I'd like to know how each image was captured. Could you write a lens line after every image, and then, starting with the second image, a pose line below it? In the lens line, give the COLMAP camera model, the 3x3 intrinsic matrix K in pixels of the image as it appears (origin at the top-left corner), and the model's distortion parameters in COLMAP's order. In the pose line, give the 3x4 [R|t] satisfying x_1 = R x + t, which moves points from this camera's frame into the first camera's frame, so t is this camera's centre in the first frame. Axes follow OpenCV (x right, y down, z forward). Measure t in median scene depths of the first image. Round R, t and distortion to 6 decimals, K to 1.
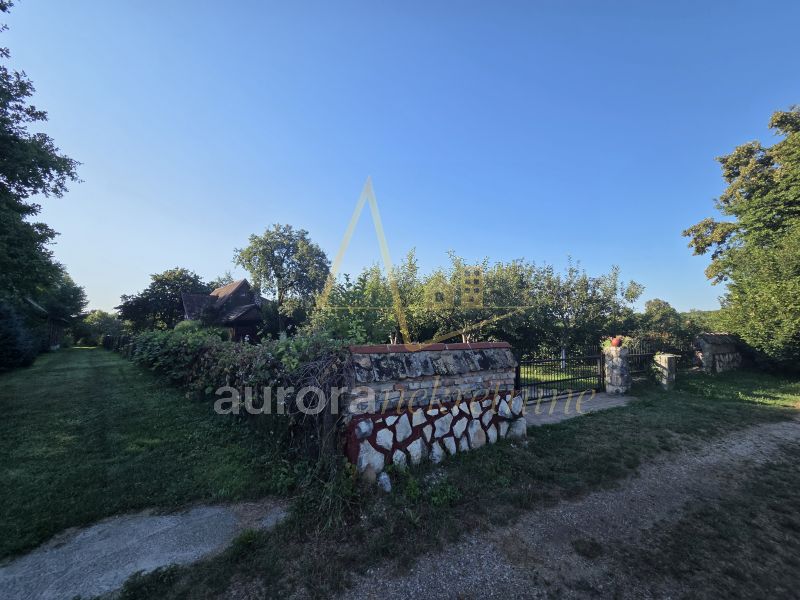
lens RADIAL K [[329.6, 0, 398.1], [0, 329.6, 301.1], [0, 0, 1]] dist [0.003593, 0.000441]
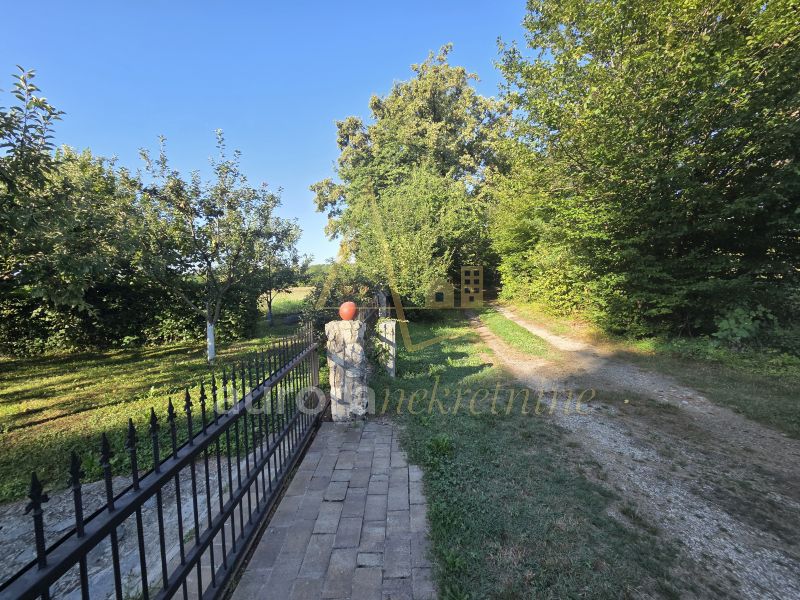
lens RADIAL K [[329.6, 0, 398.1], [0, 329.6, 301.1], [0, 0, 1]] dist [0.003593, 0.000441]
pose [[0.505597, -0.079779, 0.859073, 0.094456], [-0.036545, 0.992842, 0.113710, 0.017640], [-0.861995, -0.088886, 0.499062, 0.225586]]
